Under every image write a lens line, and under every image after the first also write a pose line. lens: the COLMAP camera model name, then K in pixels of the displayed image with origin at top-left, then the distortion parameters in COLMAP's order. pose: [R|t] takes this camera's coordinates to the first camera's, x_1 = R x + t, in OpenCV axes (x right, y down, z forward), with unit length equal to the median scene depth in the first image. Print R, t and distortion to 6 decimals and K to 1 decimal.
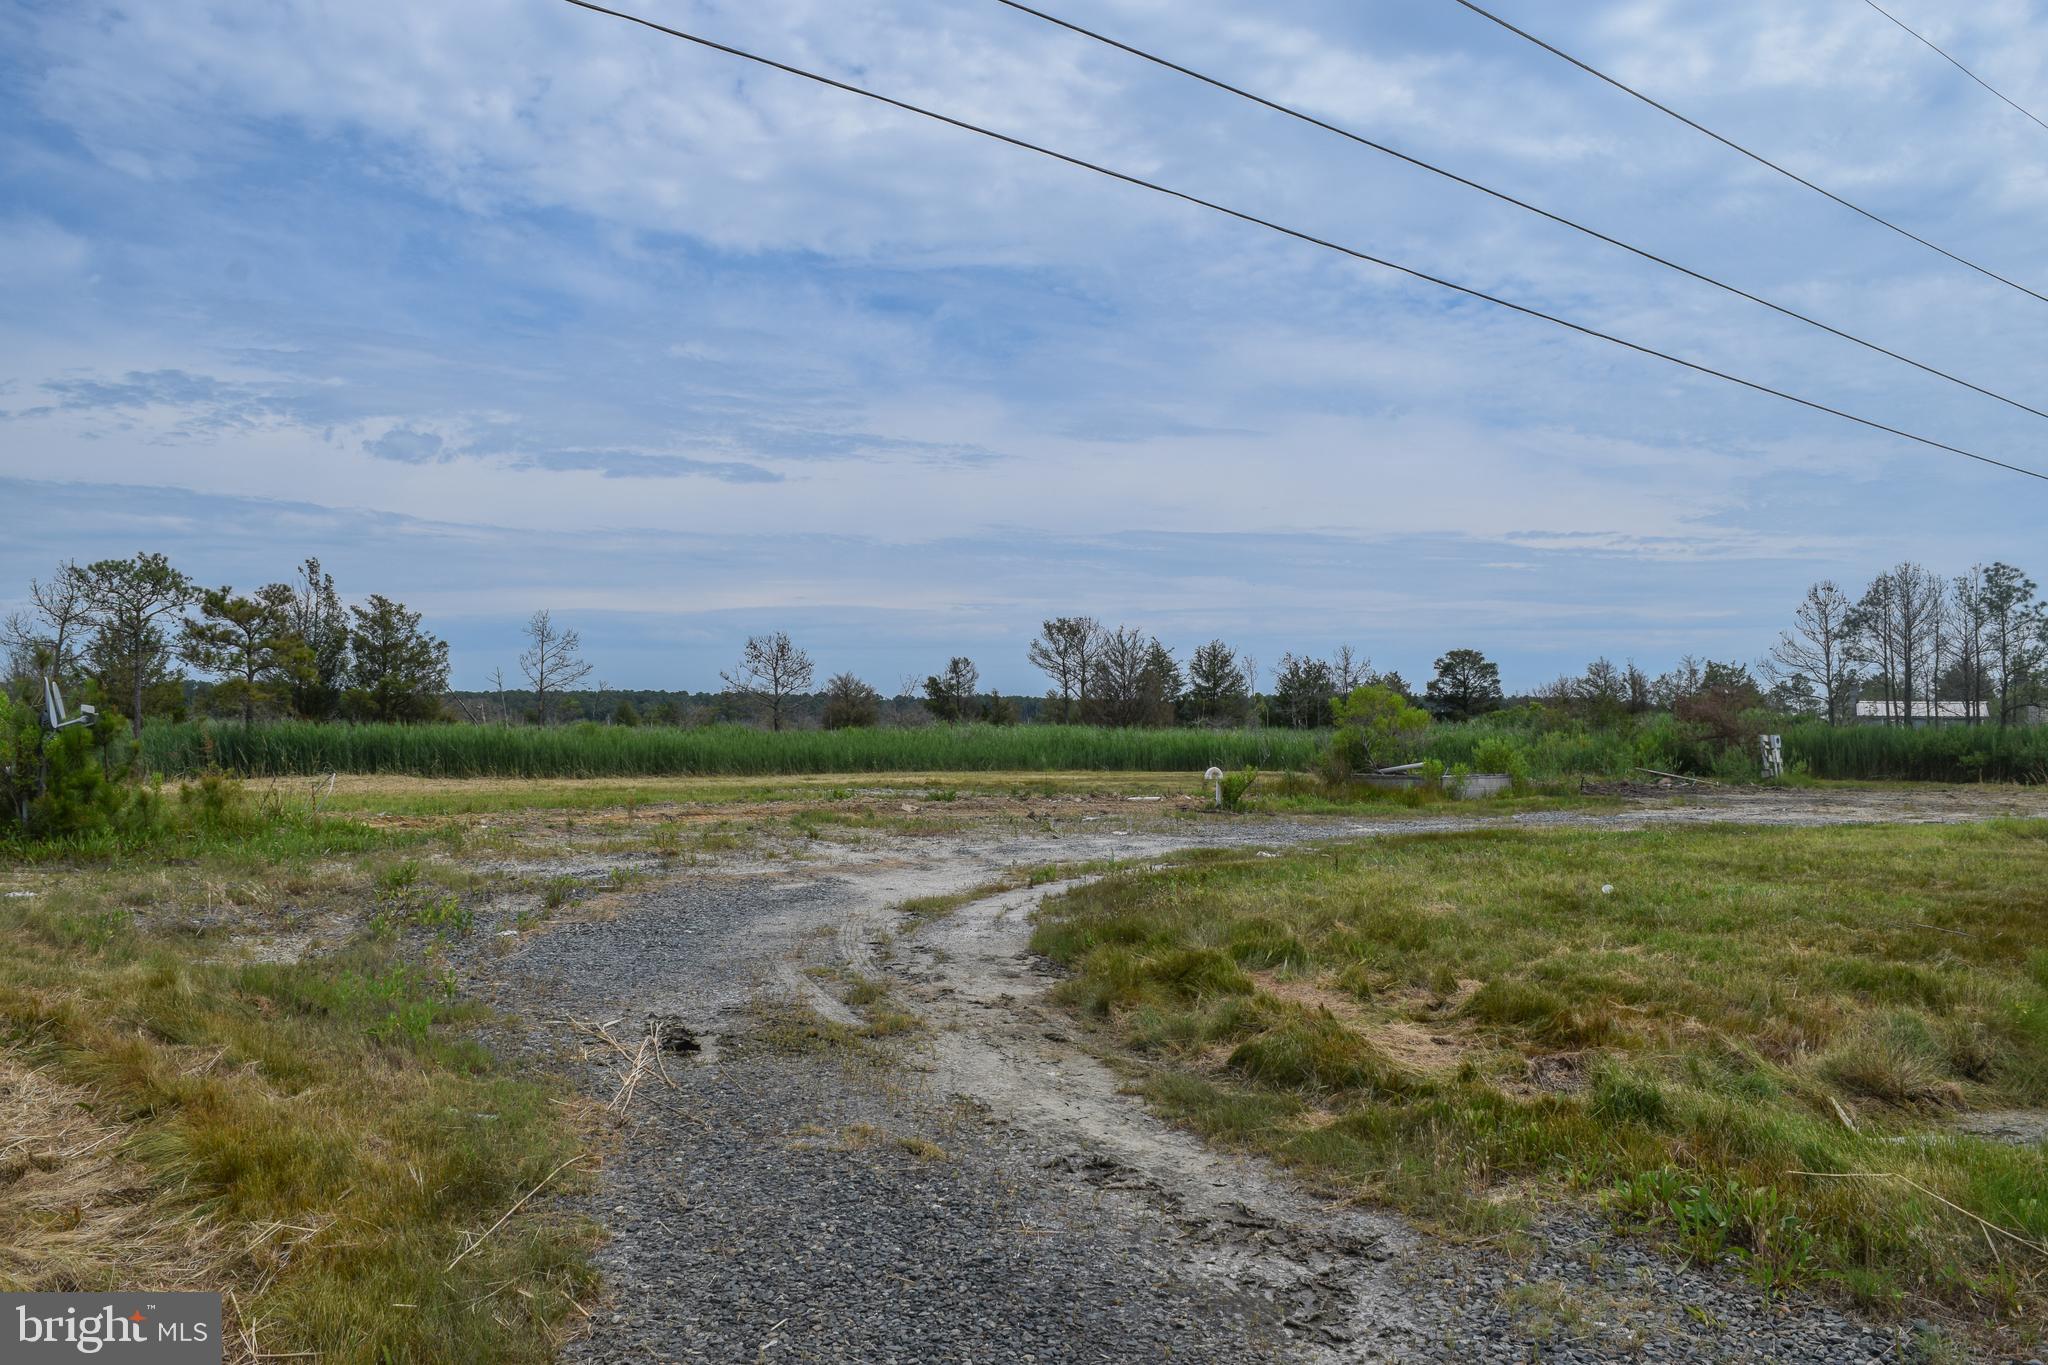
lens RADIAL K [[1582.2, 0, 1024.0], [0, 1582.2, 682.5], [0, 0, 1]] dist [-0.096341, -0.001339]
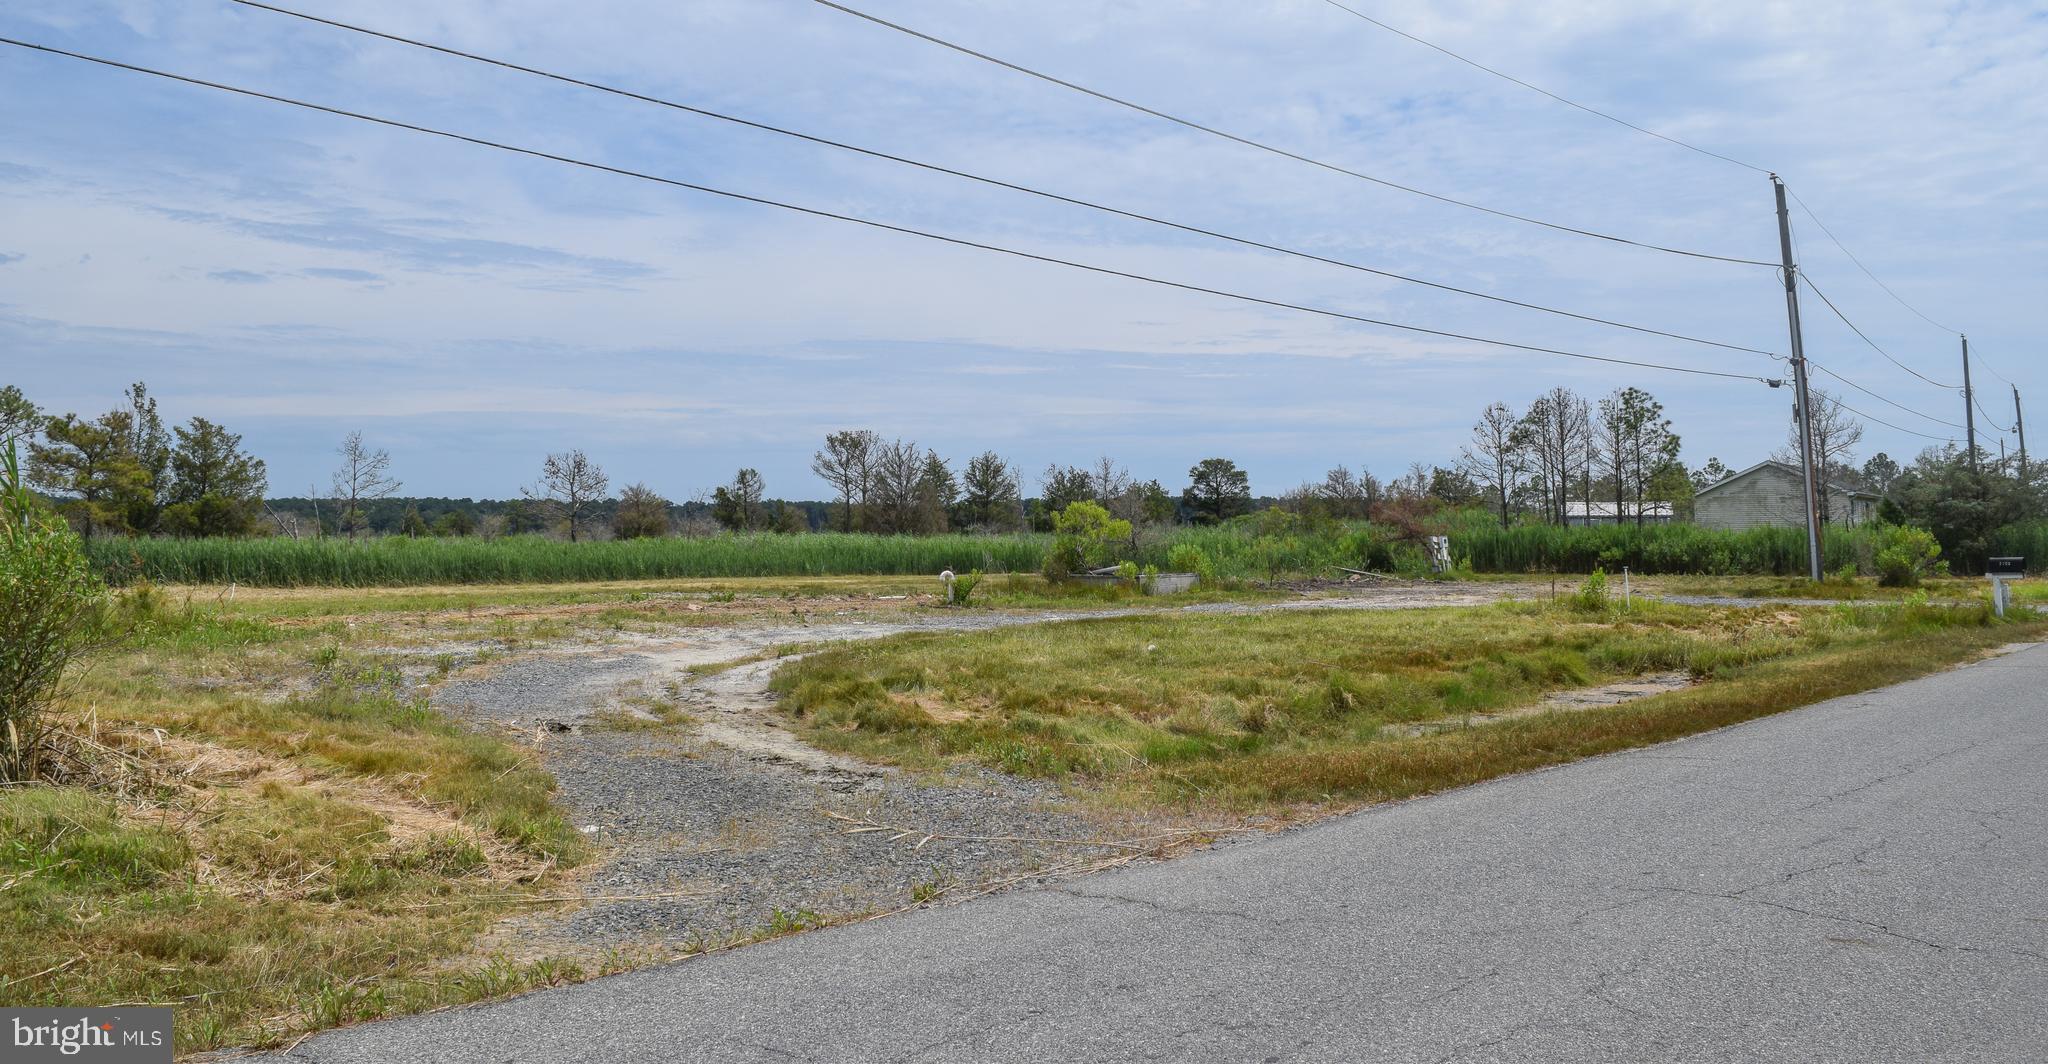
lens RADIAL K [[1593.1, 0, 1026.8], [0, 1593.1, 383.6], [0, 0, 1]] dist [-0.093141, 0.001547]
pose [[0.991517, 0.000375, 0.129980, 0.012933], [0.007934, 0.997957, -0.063401, -0.007696], [-0.129738, 0.063895, 0.989487, -0.145442]]
